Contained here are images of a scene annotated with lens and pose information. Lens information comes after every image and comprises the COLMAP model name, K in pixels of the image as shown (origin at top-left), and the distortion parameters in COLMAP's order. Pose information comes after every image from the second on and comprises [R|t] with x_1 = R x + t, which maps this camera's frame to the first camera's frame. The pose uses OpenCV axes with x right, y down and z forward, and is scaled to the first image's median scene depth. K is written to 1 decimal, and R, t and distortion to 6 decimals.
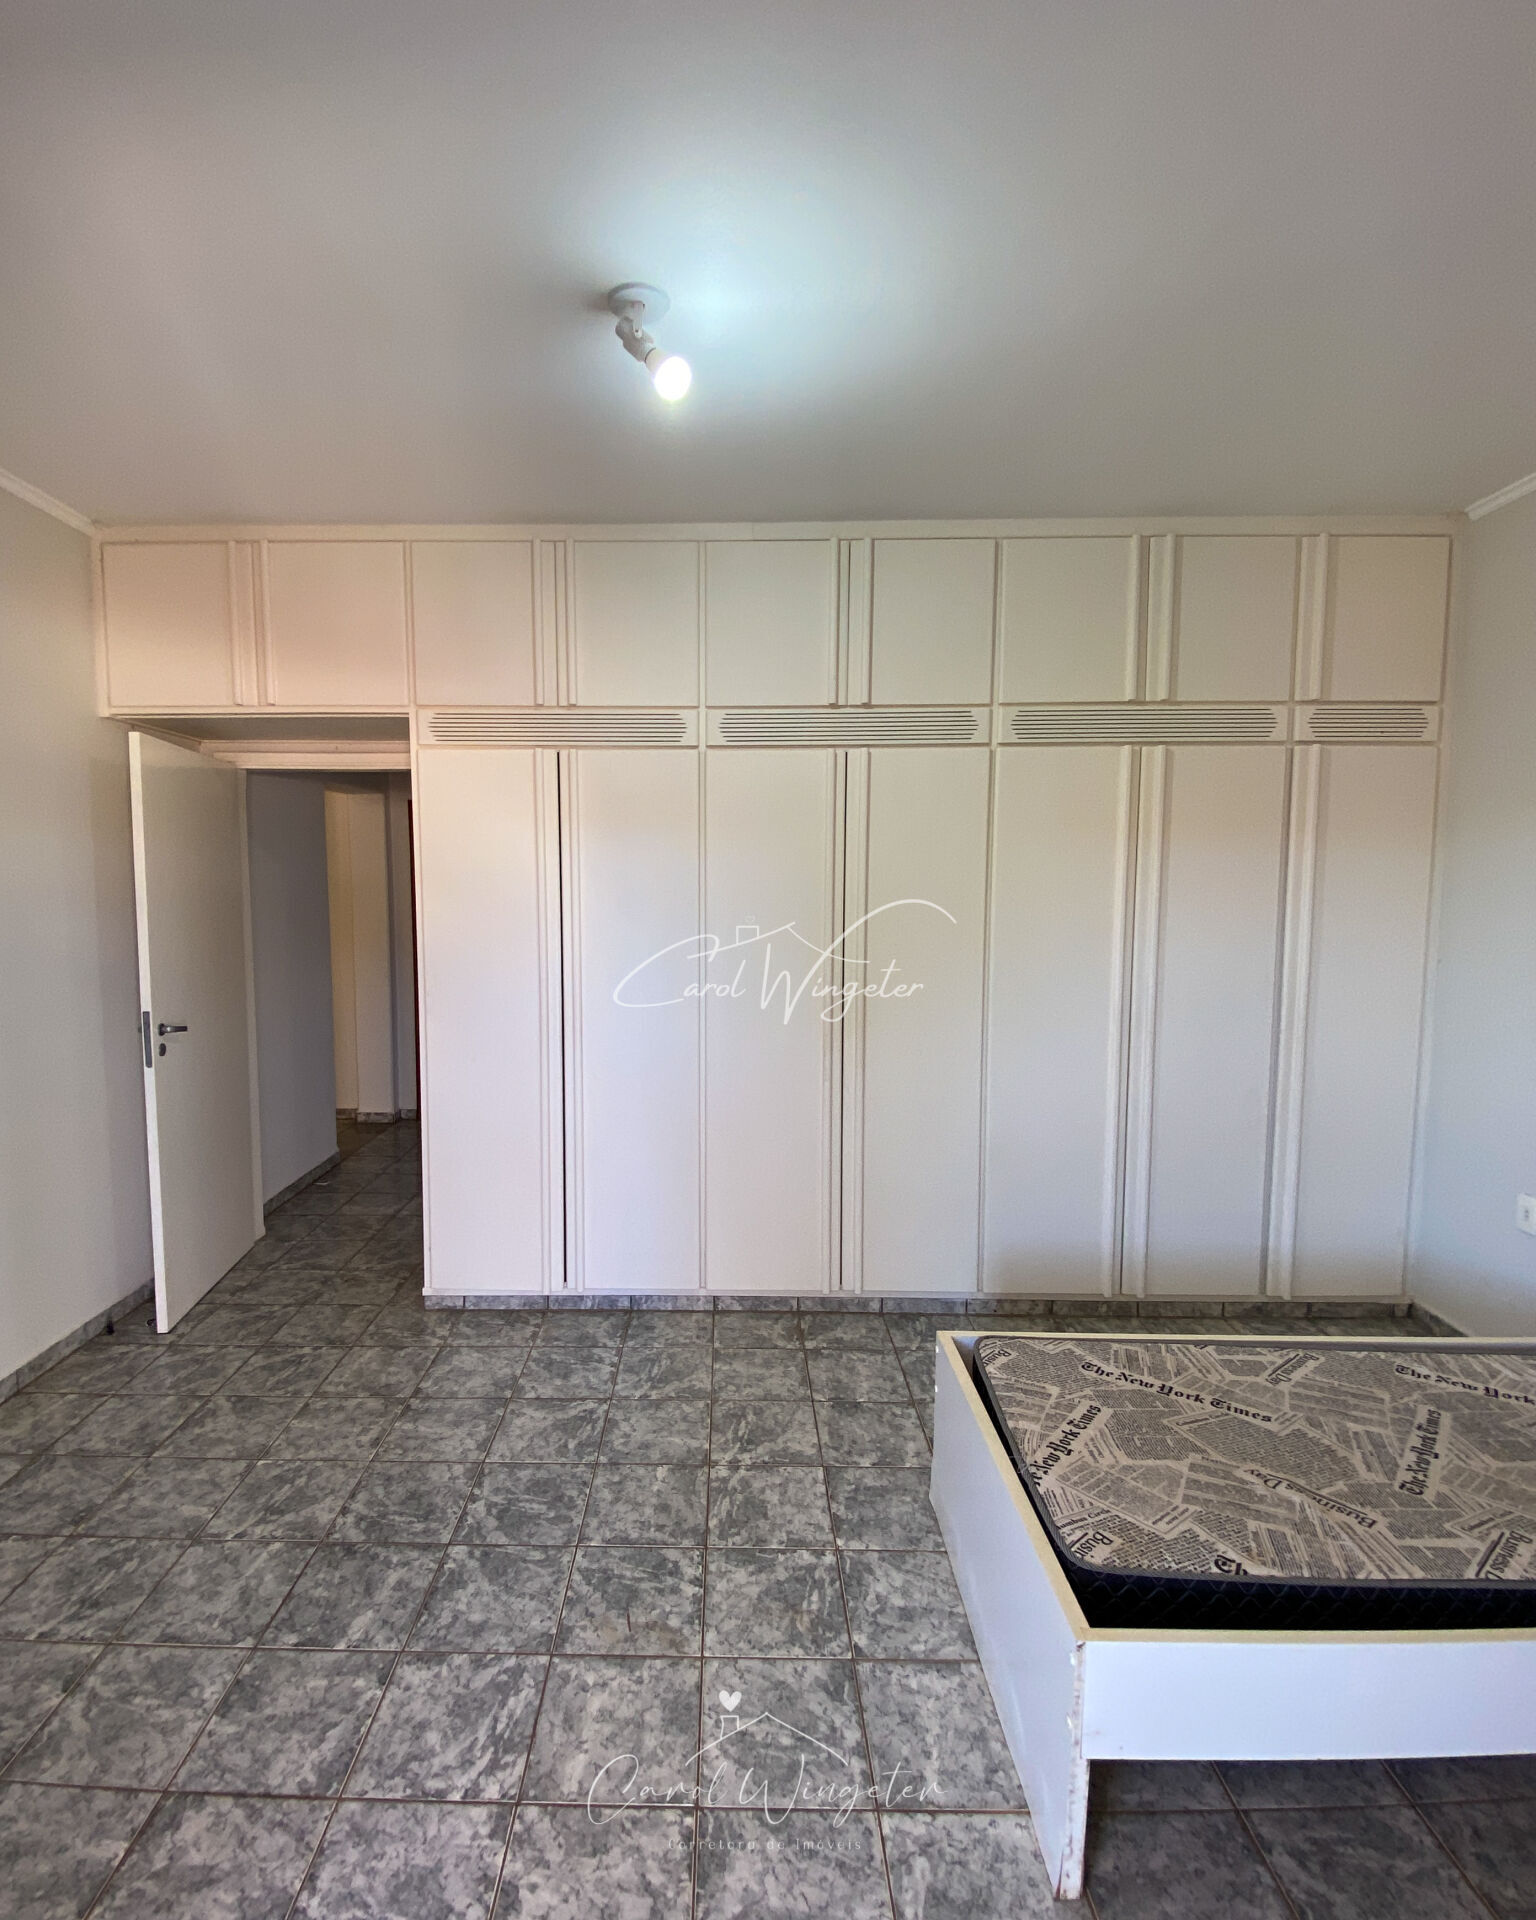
lens RADIAL K [[891.1, 0, 717.6], [0, 891.1, 961.1], [0, 0, 1]] dist [-0.009185, -0.006498]
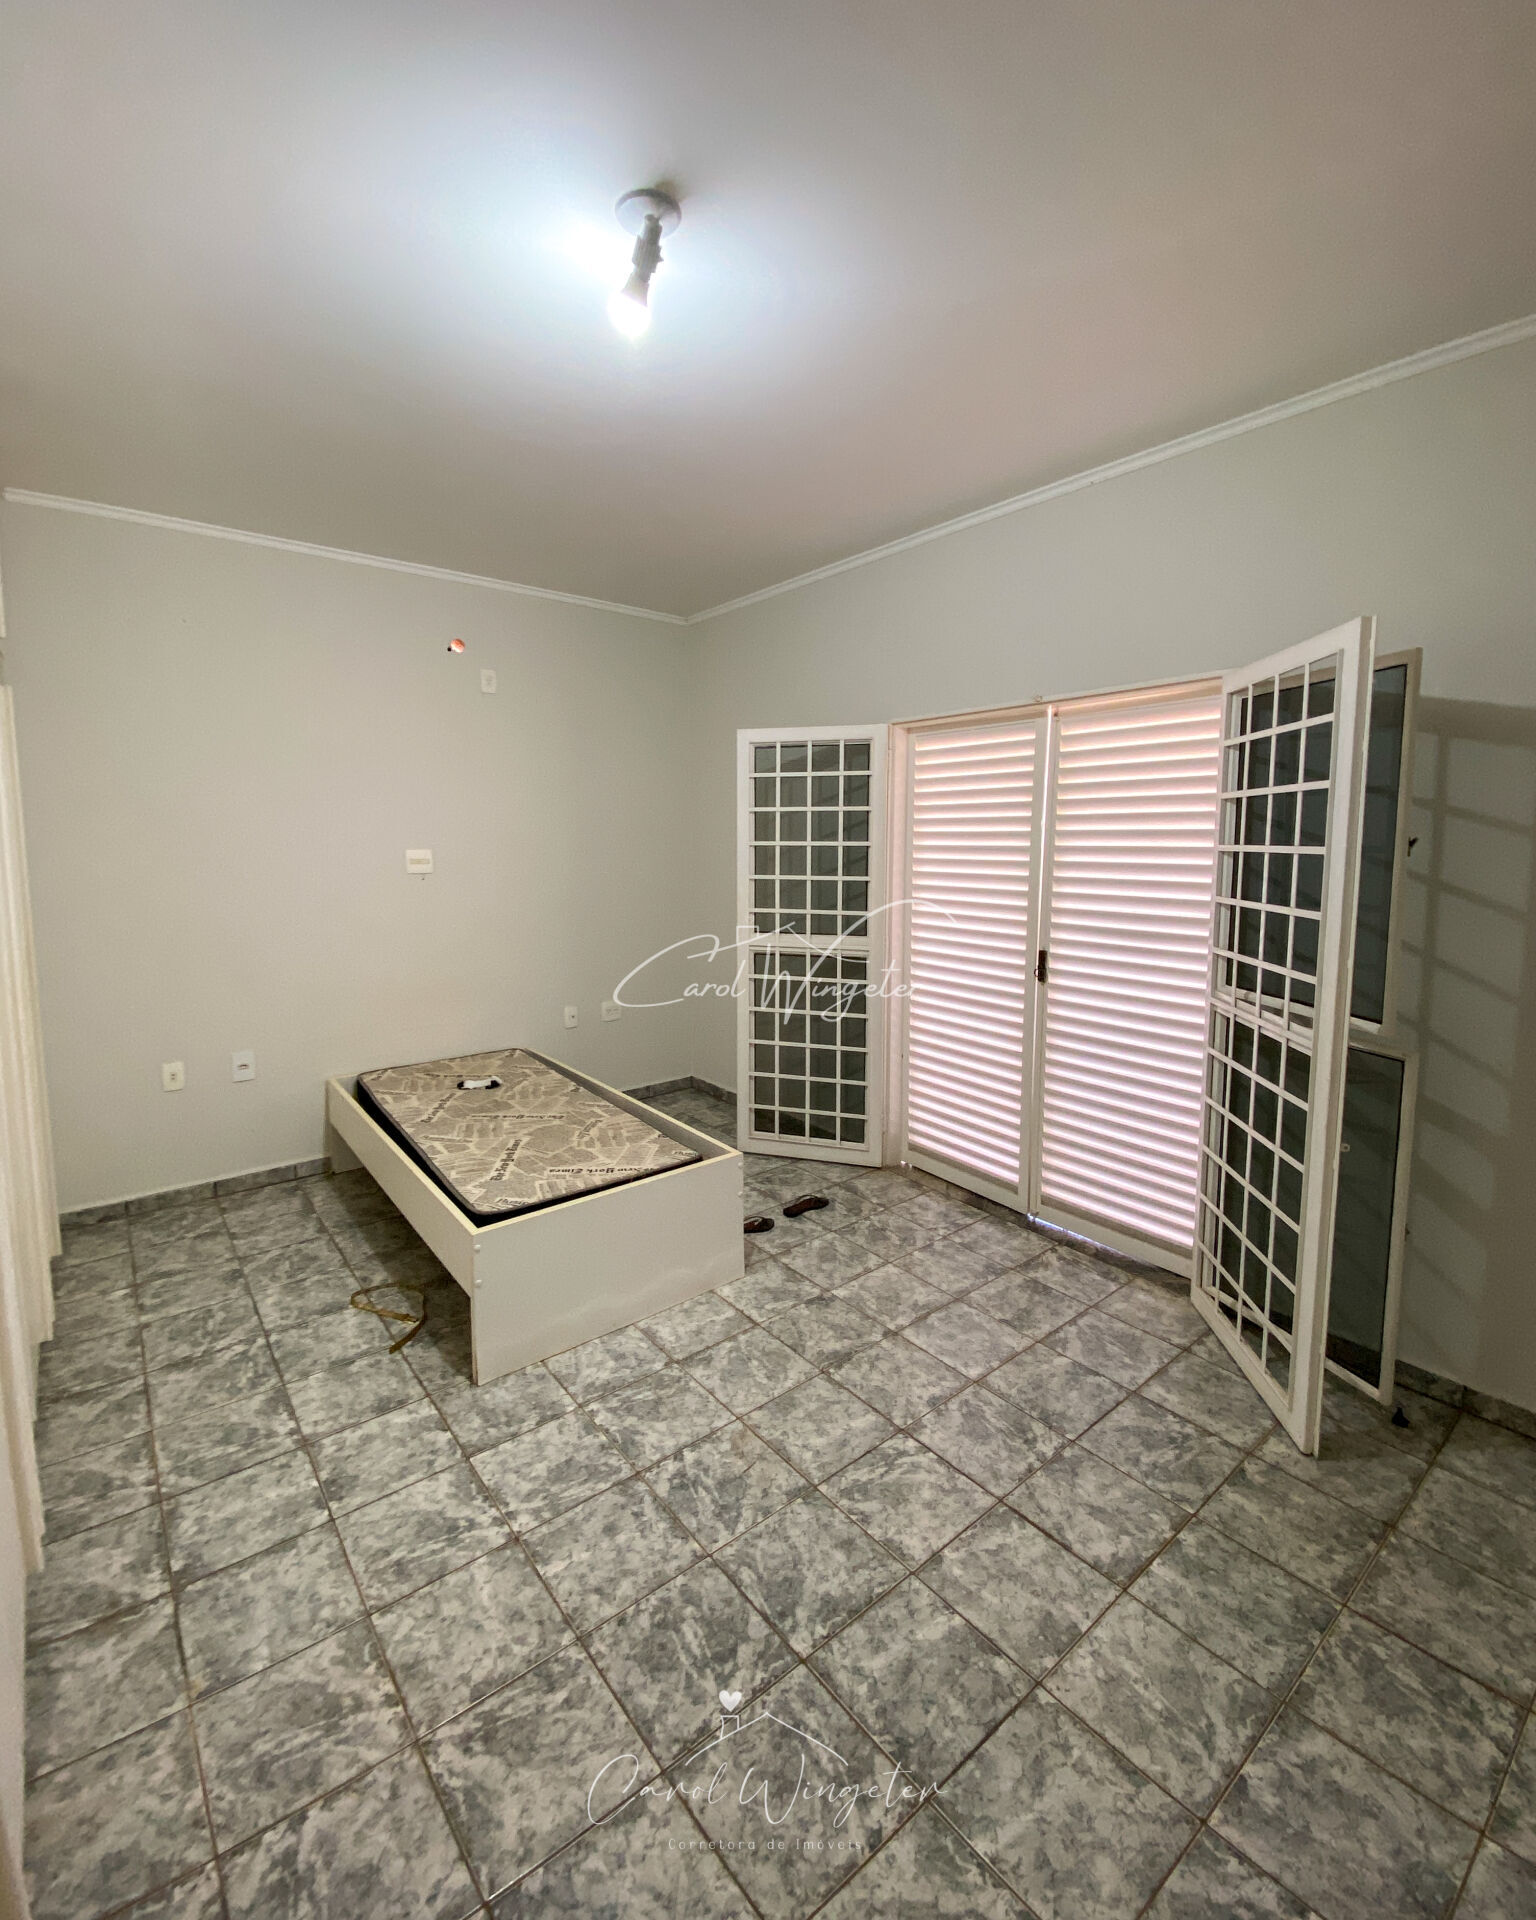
lens RADIAL K [[847.3, 0, 764.9], [0, 847.3, 945.1], [0, 0, 1]] dist [0.015603, -0.019105]
pose [[-0.632428, -0.103815, 0.767631, -0.863762], [0.065448, 0.980274, 0.186493, -0.124584], [-0.771850, 0.168183, -0.613158, 1.495001]]
